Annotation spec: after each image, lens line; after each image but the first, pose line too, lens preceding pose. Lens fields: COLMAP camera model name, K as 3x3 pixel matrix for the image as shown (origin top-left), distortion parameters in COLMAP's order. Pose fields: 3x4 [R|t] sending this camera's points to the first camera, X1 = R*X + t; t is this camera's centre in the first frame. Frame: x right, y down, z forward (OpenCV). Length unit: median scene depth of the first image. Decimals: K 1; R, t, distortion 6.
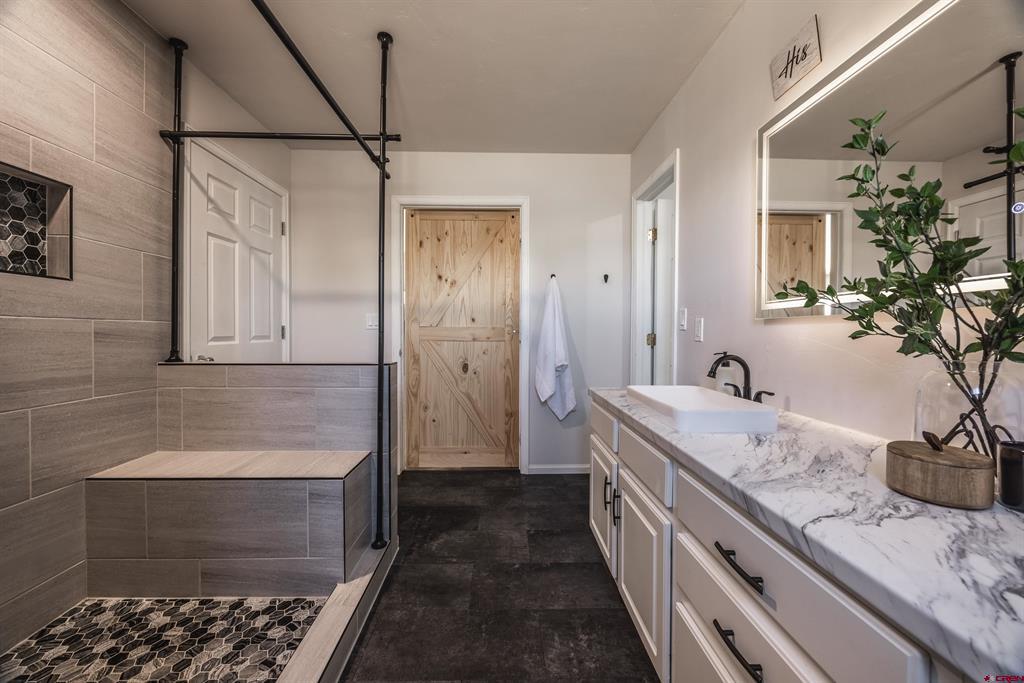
lens RADIAL K [[389.2, 0, 508.0], [0, 389.2, 336.4], [0, 0, 1]] dist [-0.000543, -0.001915]
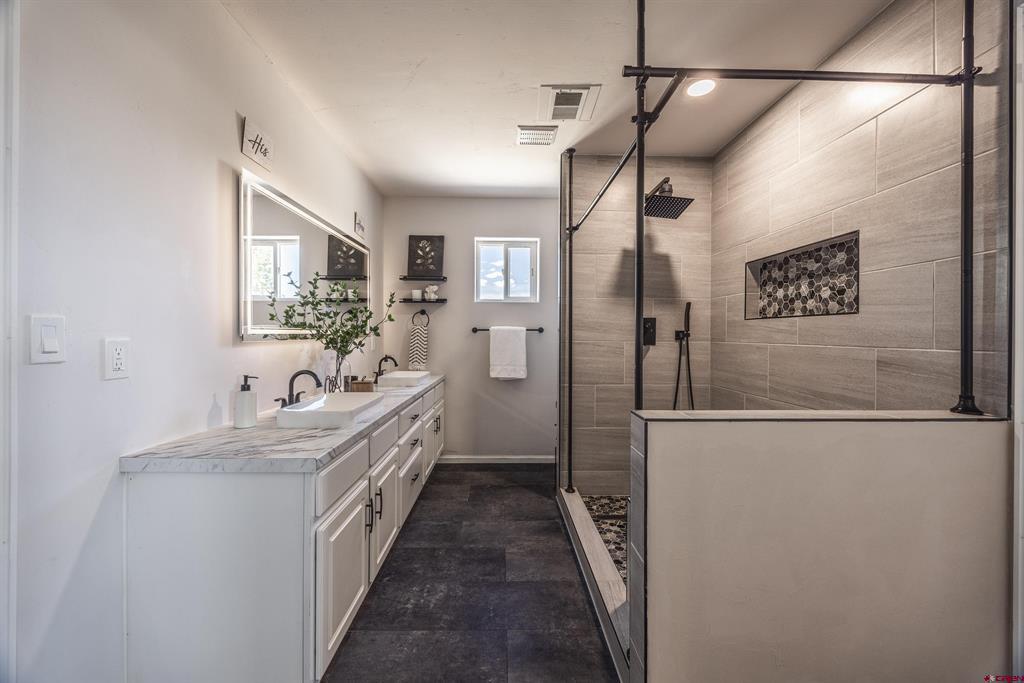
lens RADIAL K [[389.2, 0, 508.0], [0, 389.2, 336.4], [0, 0, 1]] dist [-0.000543, -0.001915]
pose [[-0.999899, -0.008651, 0.011269, -0.111773], [-0.008511, 0.999886, 0.012433, -0.078482], [-0.011375, 0.012336, -0.999859, 2.039873]]
